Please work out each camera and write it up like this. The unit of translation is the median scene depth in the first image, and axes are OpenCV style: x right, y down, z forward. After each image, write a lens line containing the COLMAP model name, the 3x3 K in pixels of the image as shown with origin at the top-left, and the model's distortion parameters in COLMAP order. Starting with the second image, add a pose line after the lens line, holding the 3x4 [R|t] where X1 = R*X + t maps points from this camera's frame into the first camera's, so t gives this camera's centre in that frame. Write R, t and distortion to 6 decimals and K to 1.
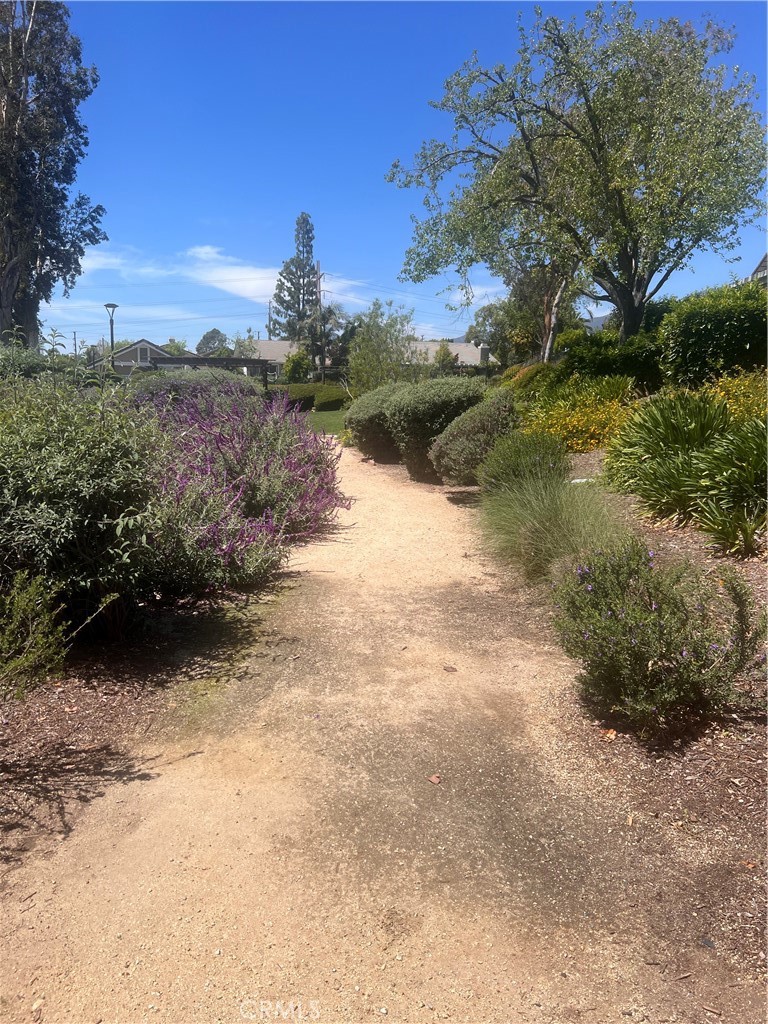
lens RADIAL K [[781.6, 0, 384.2], [0, 781.6, 527.2], [0, 0, 1]] dist [0.078717, -0.128903]
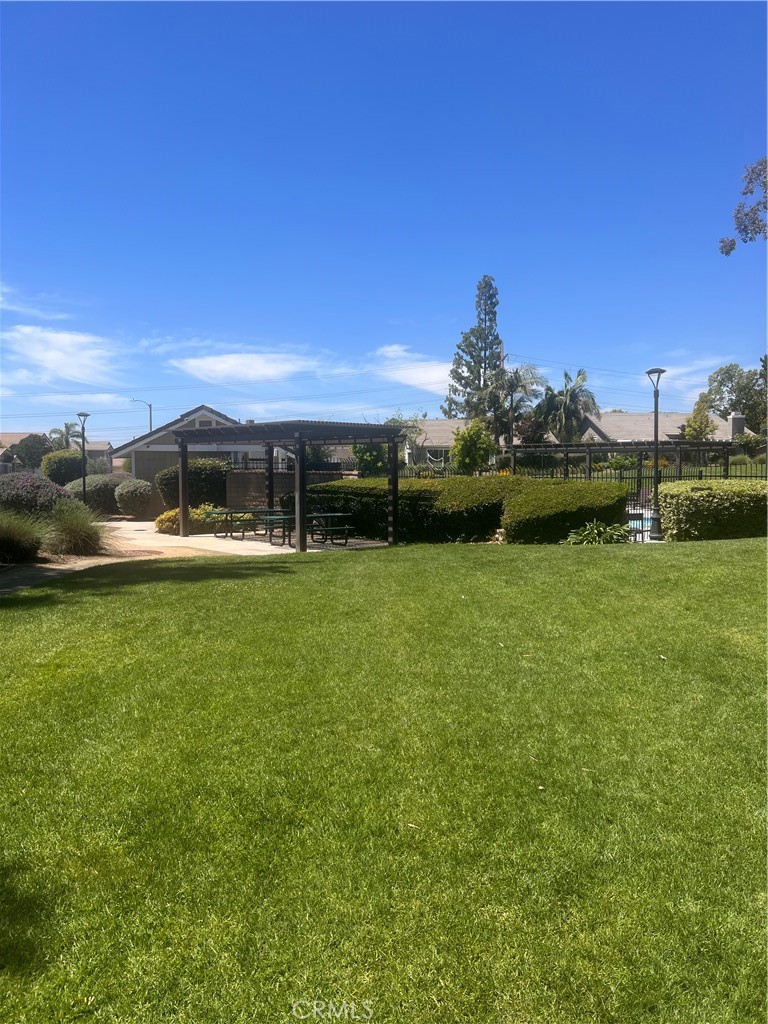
lens RADIAL K [[781.6, 0, 384.2], [0, 781.6, 527.2], [0, 0, 1]] dist [0.078717, -0.128903]
pose [[0.973788, -0.004040, -0.227420, -0.016573], [-0.020814, 0.994065, -0.106780, -0.032888], [0.226502, 0.108714, 0.967925, 0.174169]]
